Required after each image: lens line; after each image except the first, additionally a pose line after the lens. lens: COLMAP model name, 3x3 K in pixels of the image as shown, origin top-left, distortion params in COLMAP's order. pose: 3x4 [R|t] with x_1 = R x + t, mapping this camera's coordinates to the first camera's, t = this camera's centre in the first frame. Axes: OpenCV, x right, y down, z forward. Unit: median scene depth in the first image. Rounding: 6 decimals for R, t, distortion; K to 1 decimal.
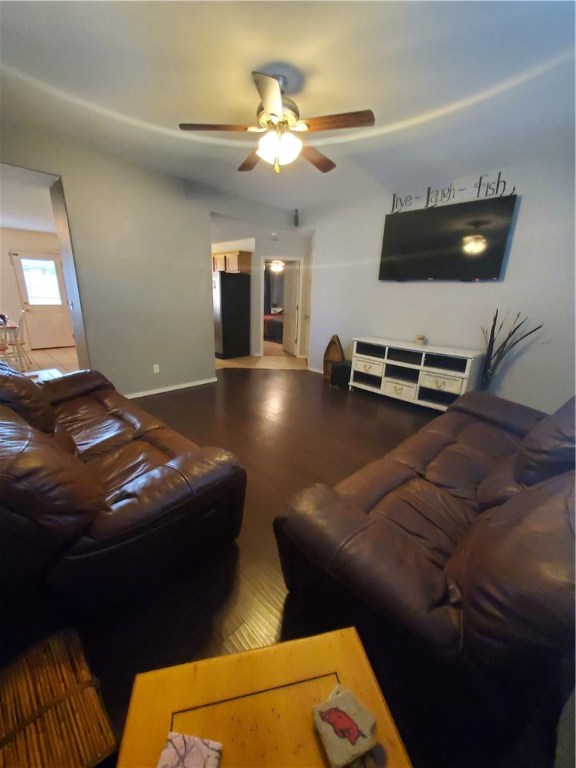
lens RADIAL K [[306.8, 0, 287.4], [0, 306.8, 382.8], [0, 0, 1]] dist [0.001337, 0.000060]
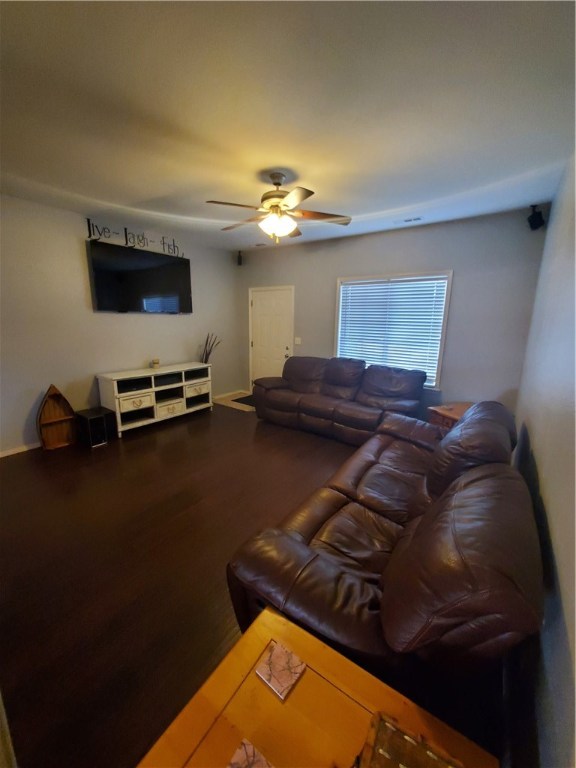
lens RADIAL K [[306.8, 0, 286.7], [0, 306.8, 383.5], [0, 0, 1]] dist [0.001337, 0.000060]
pose [[-0.159114, -0.235399, 0.958786, -0.757712], [0.265325, 0.925233, 0.271193, -0.258218], [-0.950939, 0.297541, -0.084760, 0.677769]]
